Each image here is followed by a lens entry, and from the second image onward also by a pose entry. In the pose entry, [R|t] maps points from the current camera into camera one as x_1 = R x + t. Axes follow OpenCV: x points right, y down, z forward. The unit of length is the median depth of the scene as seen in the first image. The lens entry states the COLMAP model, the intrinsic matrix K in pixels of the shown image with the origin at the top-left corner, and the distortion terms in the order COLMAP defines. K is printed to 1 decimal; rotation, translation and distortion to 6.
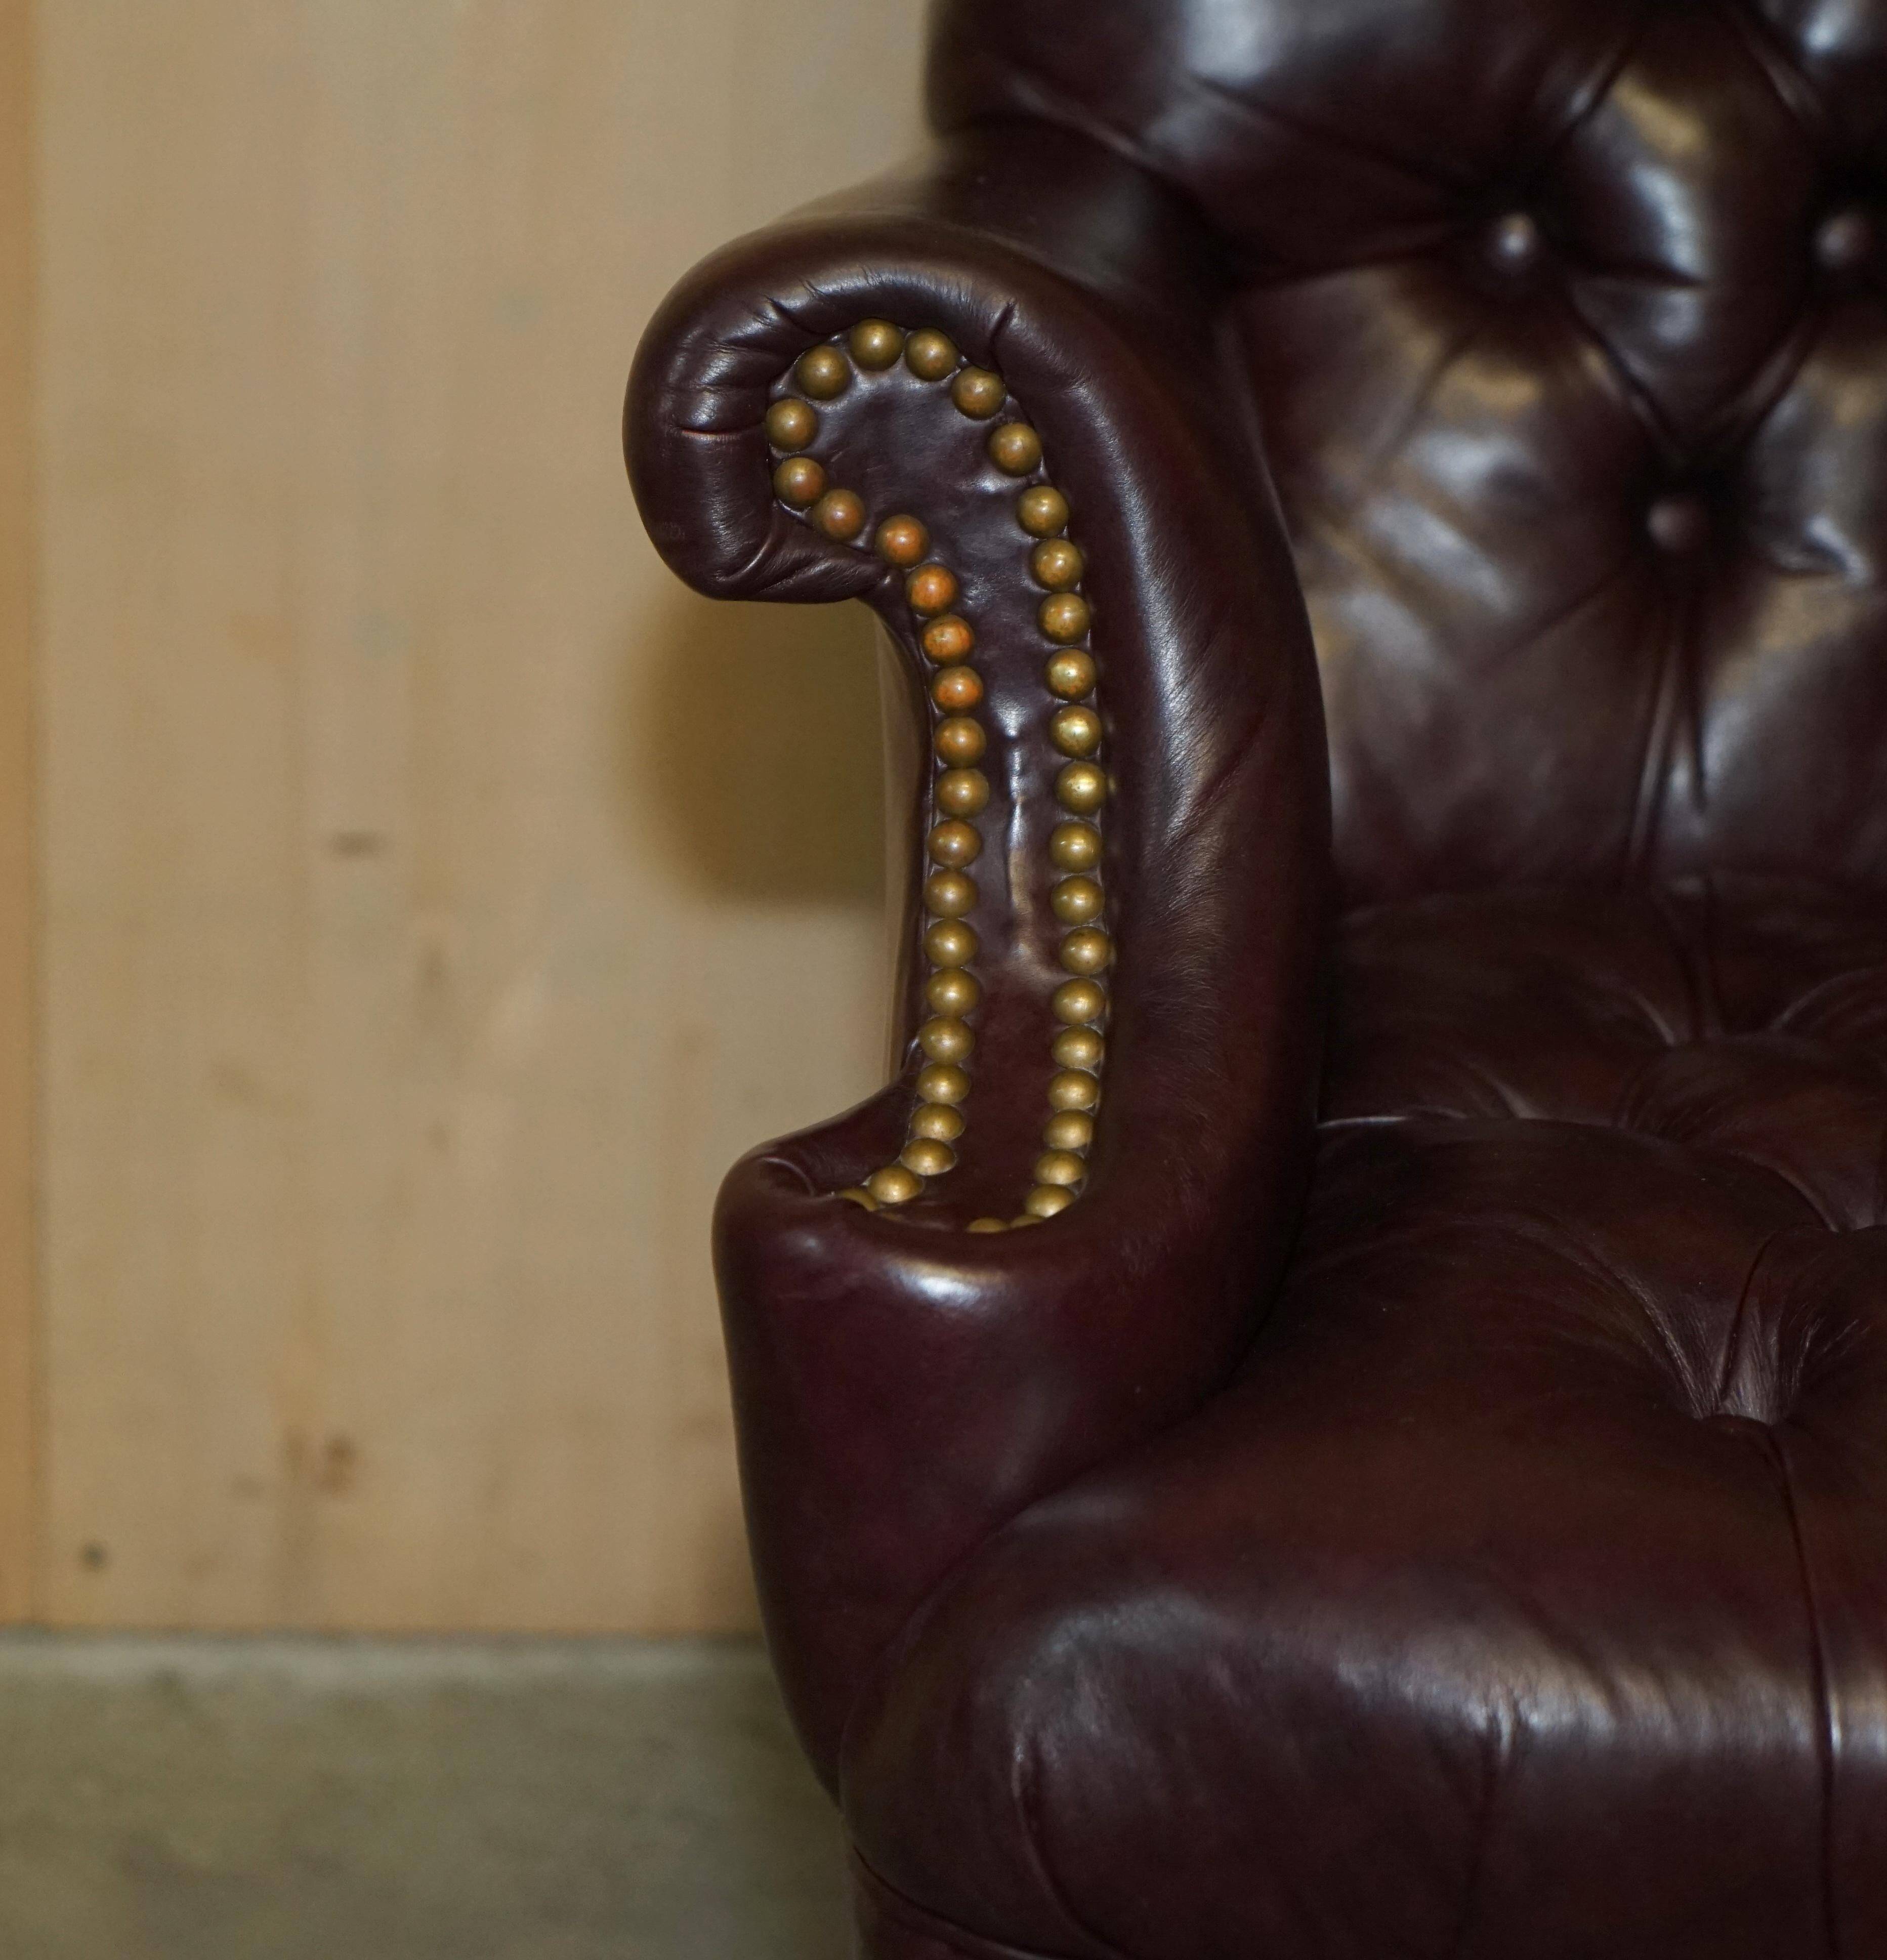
lens RADIAL K [[6096.4, 0, 943.5], [0, 6096.4, 980.0], [0, 0, 1]] dist [-0.021635, 0.926351]
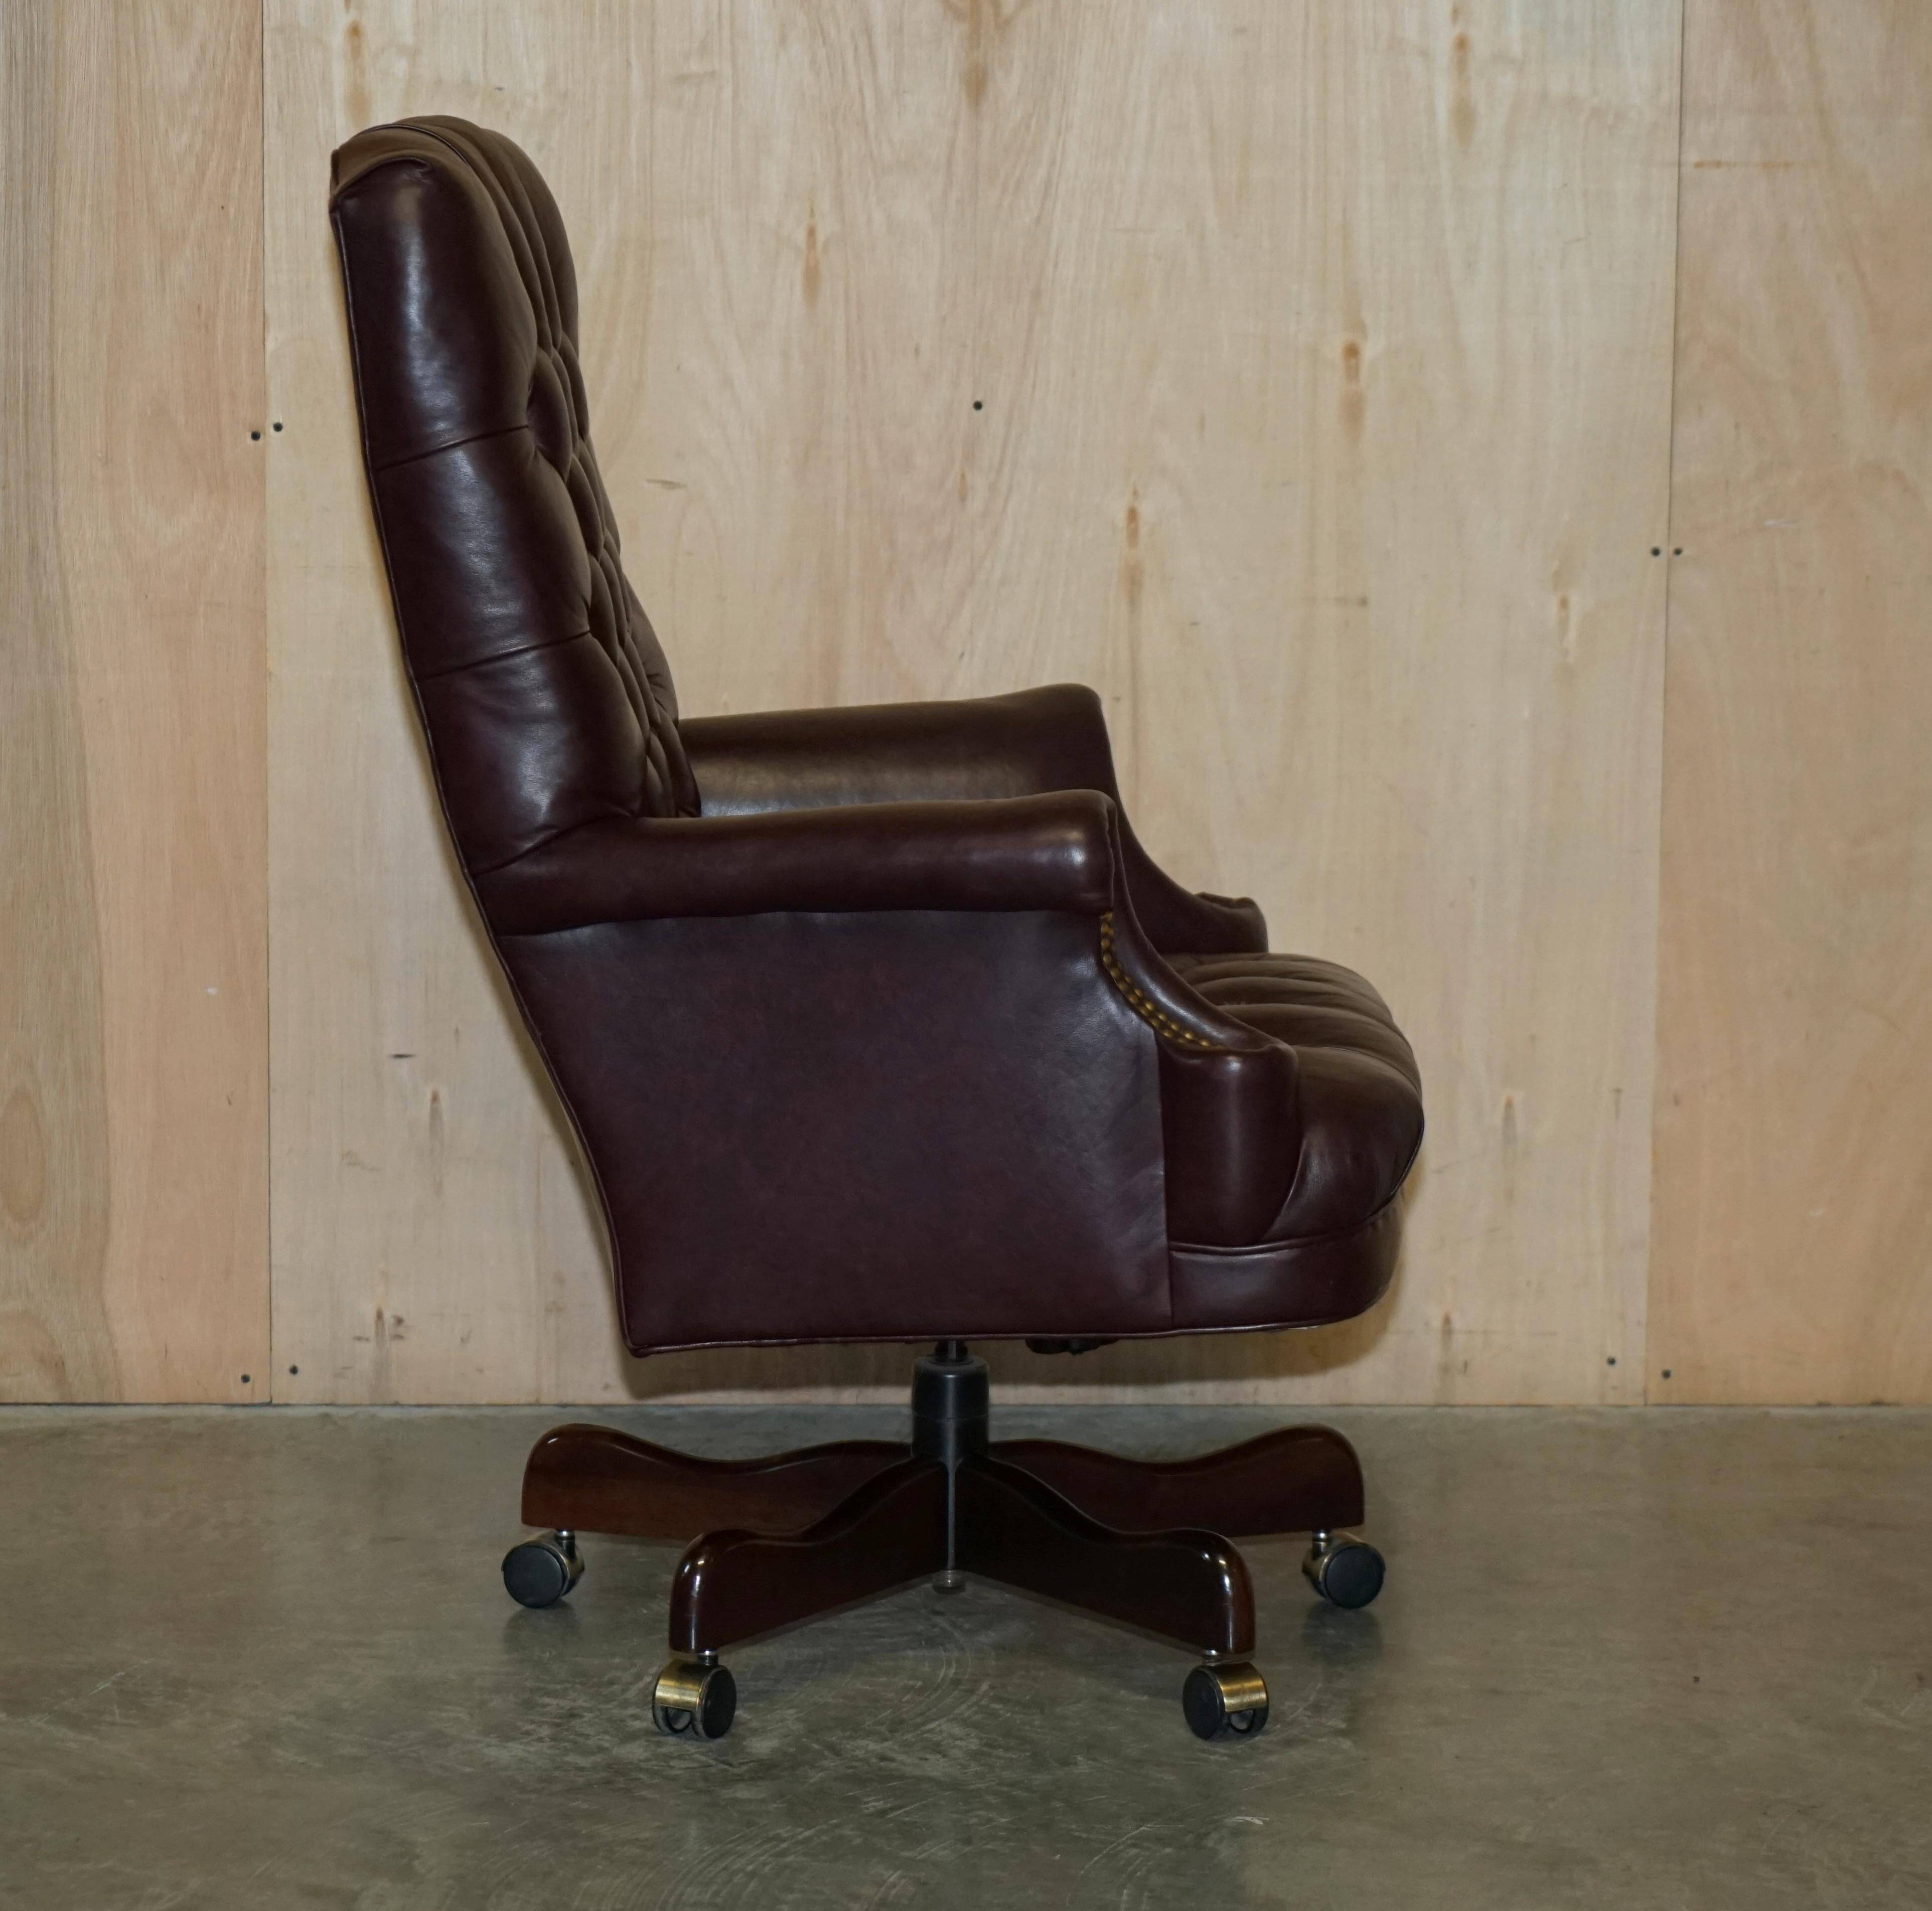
lens RADIAL K [[6119.1, 0, 902.8], [0, 6119.1, 959.8], [0, 0, 1]] dist [-0.008212, -0.240942]
pose [[0.998898, -0.022950, -0.040947, 0.341440], [0.017232, 0.990707, -0.134917, 0.458012], [0.043663, 0.134062, 0.990011, -2.353338]]
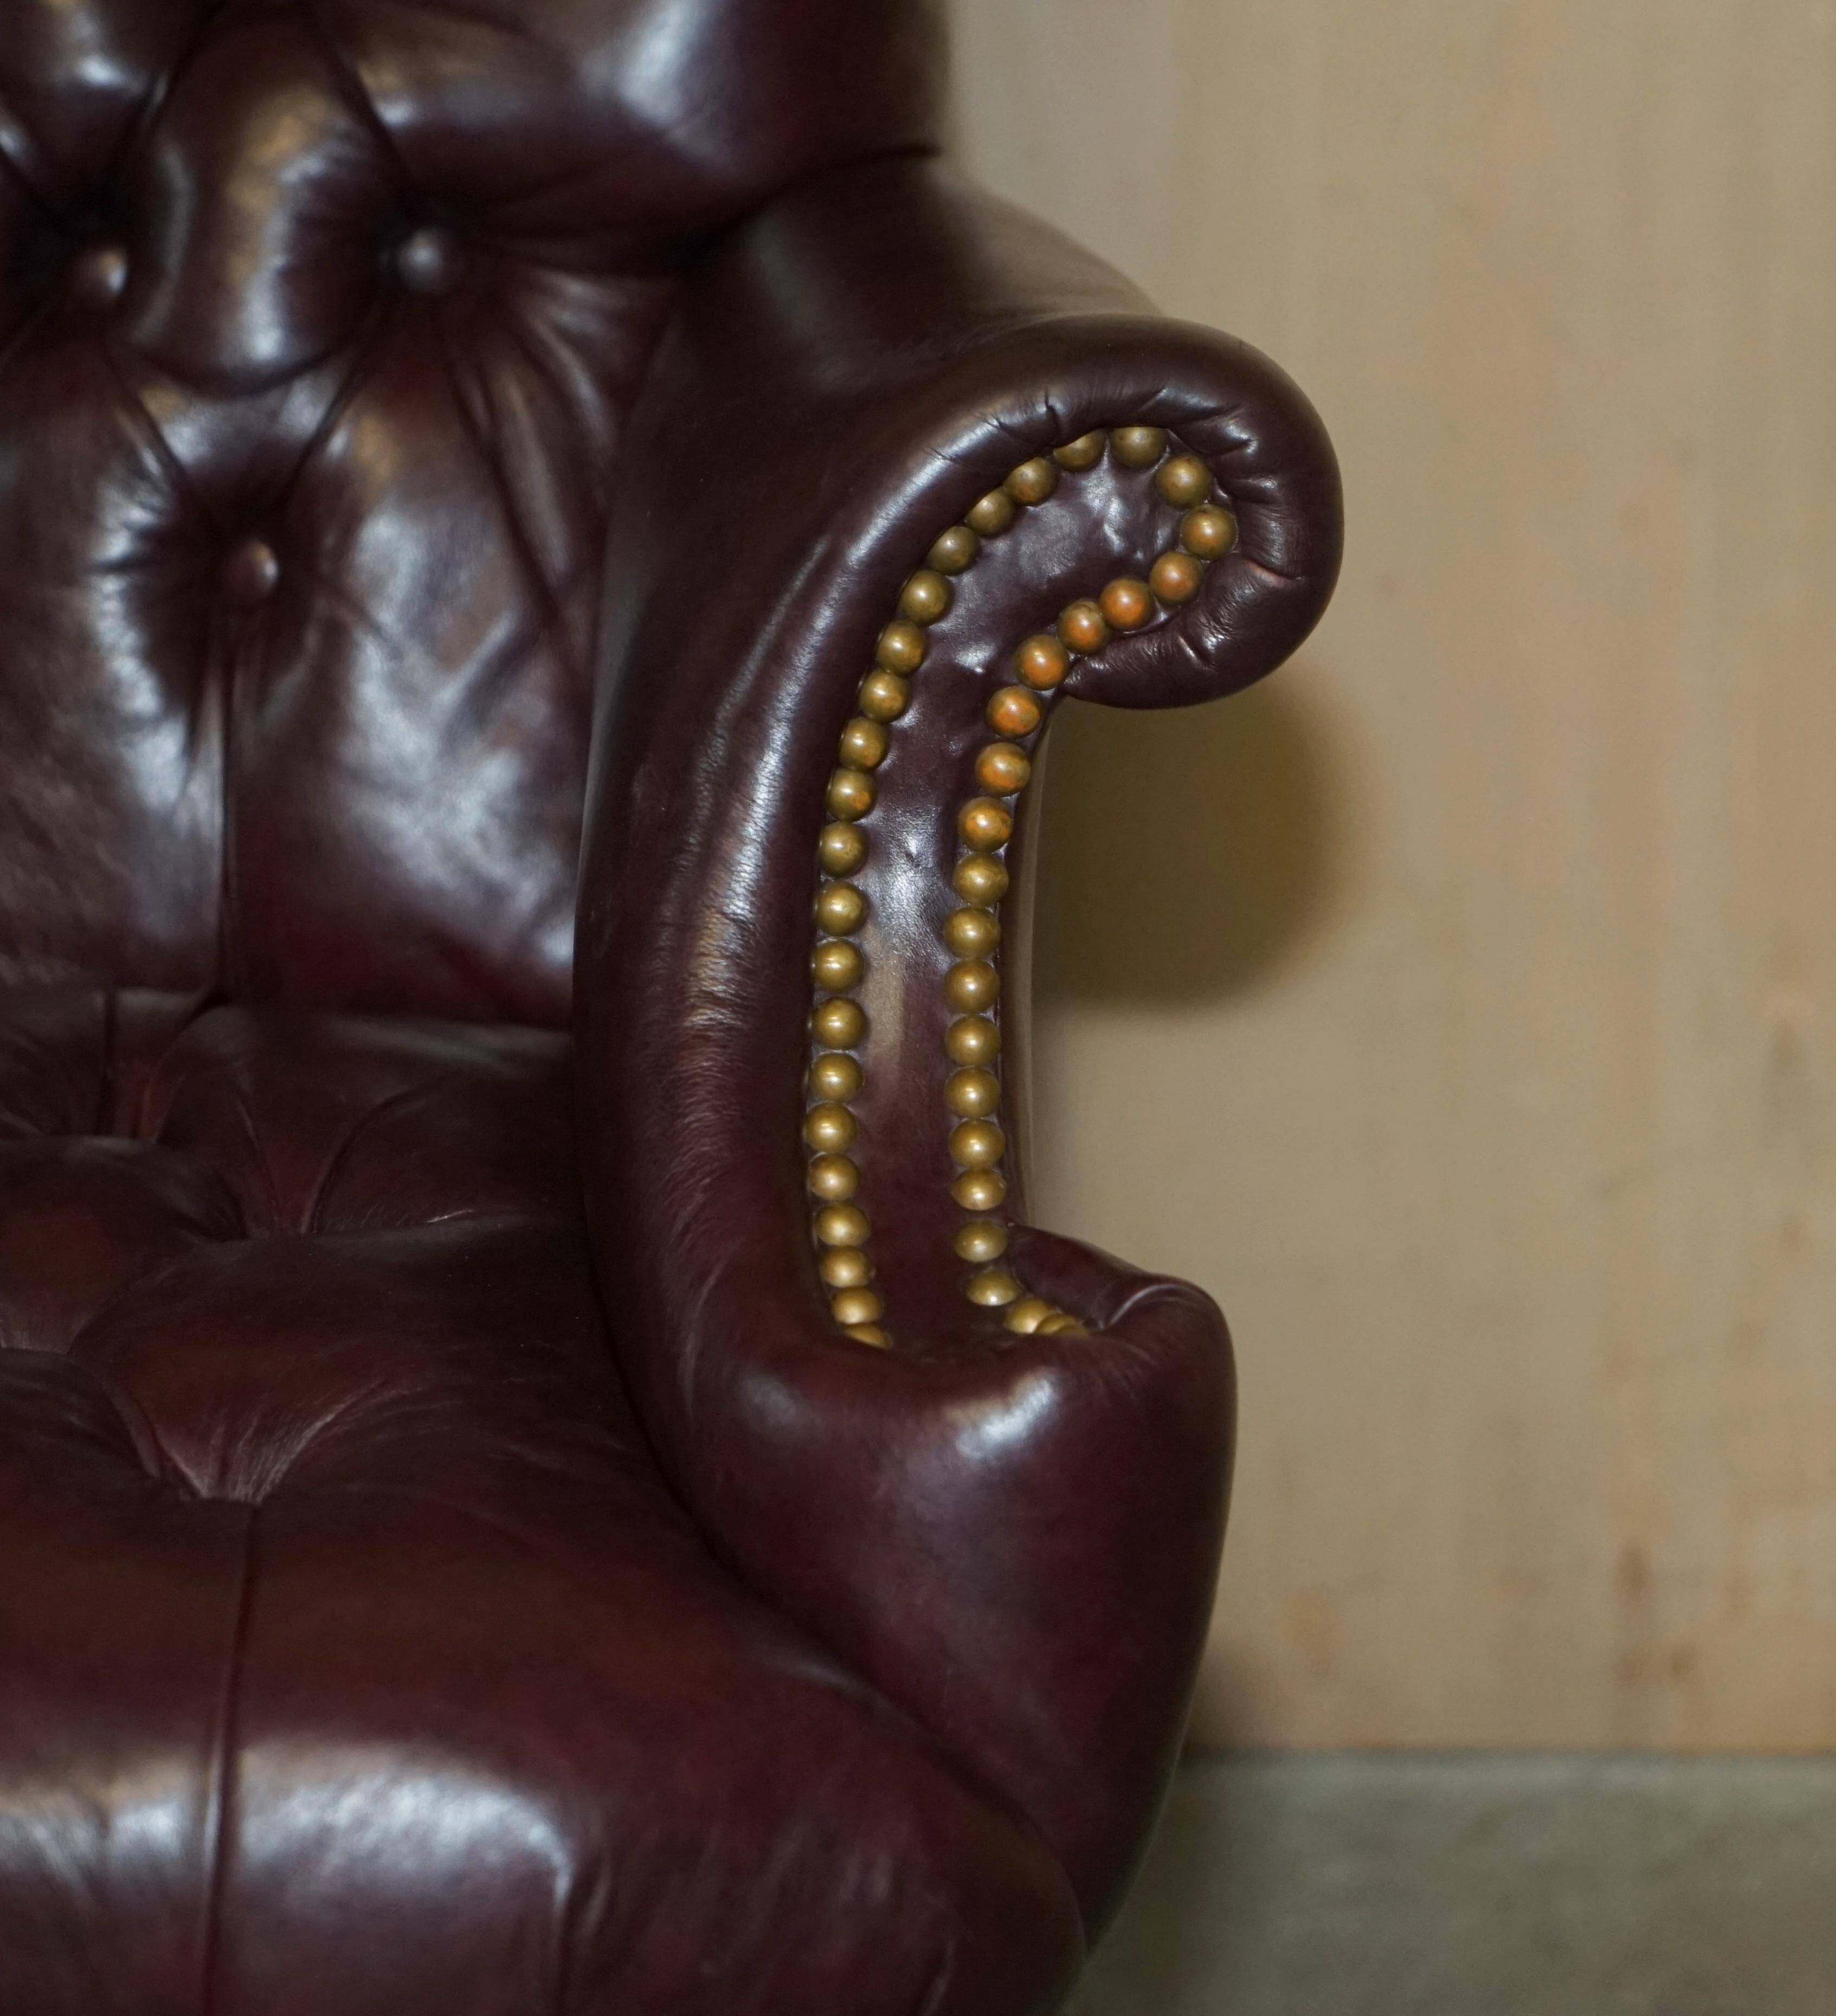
lens RADIAL K [[6695.2, 0, 918.0], [0, 6695.2, 1008.0], [0, 0, 1]] dist [0.161148, 0.832915]
pose [[0.989686, -0.020546, -0.141773, 0.604815], [0.021279, 0.999767, 0.003654, -0.011673], [0.141665, -0.006633, 0.989892, -0.007682]]
